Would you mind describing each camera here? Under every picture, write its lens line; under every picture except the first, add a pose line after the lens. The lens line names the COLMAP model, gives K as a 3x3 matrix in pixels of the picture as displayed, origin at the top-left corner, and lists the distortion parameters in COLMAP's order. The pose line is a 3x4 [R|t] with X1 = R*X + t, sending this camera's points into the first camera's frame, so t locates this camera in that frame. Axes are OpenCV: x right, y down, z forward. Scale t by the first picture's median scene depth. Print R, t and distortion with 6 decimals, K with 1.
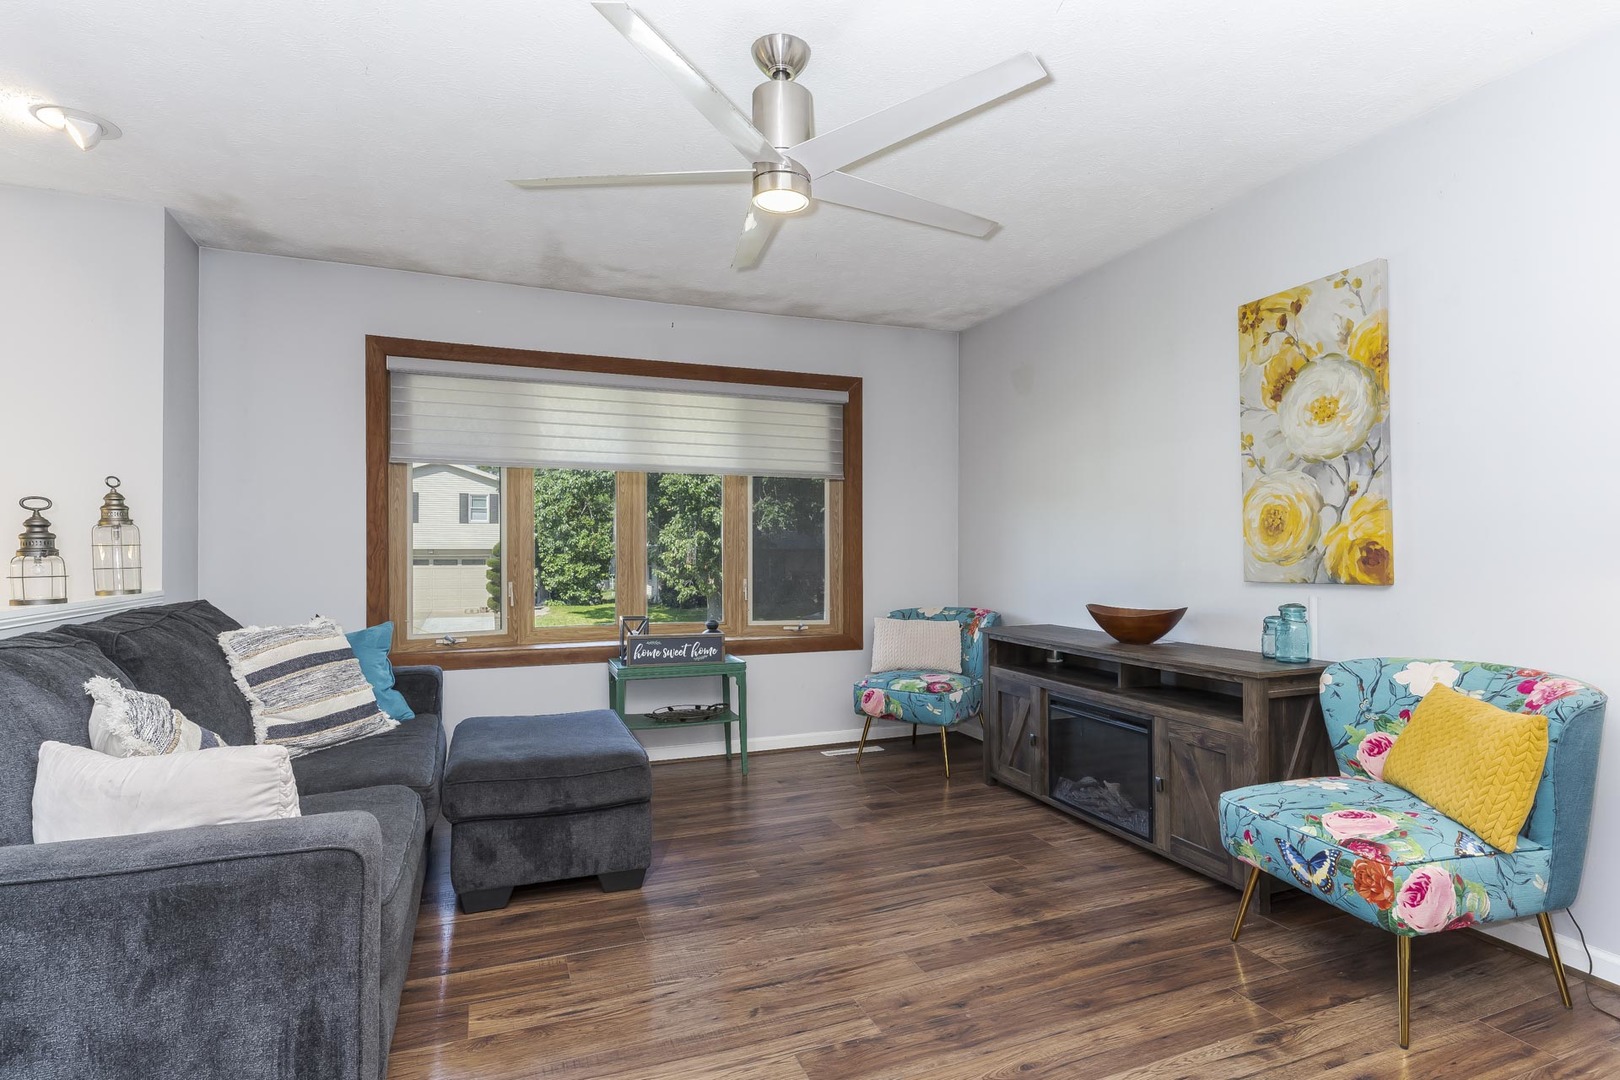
lens RADIAL K [[826.6, 0, 815.8], [0, 826.6, 543.1], [0, 0, 1]] dist [-0.000651, 0.000504]
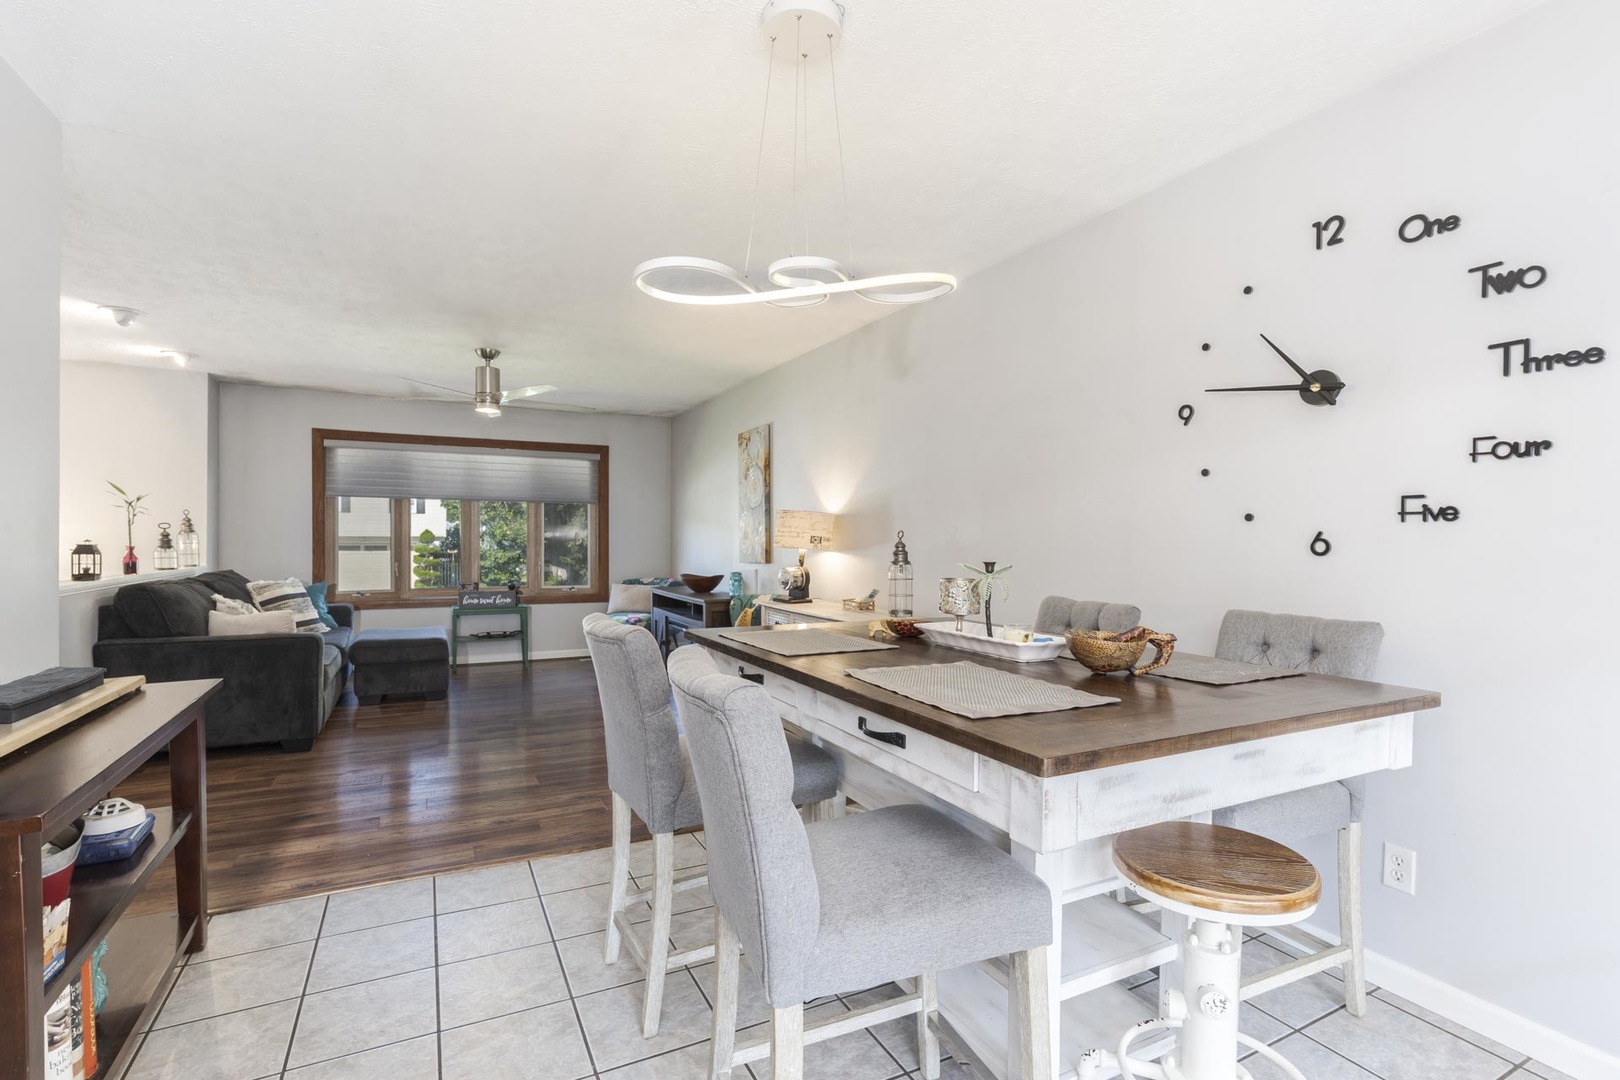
lens RADIAL K [[727.7, 0, 770.1], [0, 727.7, 538.4], [0, 0, 1]] dist [0.000373, -0.000370]
pose [[0.997173, 0.005269, 0.074958, 0.351733], [-0.005847, 0.999955, 0.007498, -0.023148], [-0.074915, -0.007915, 0.997159, -0.693184]]
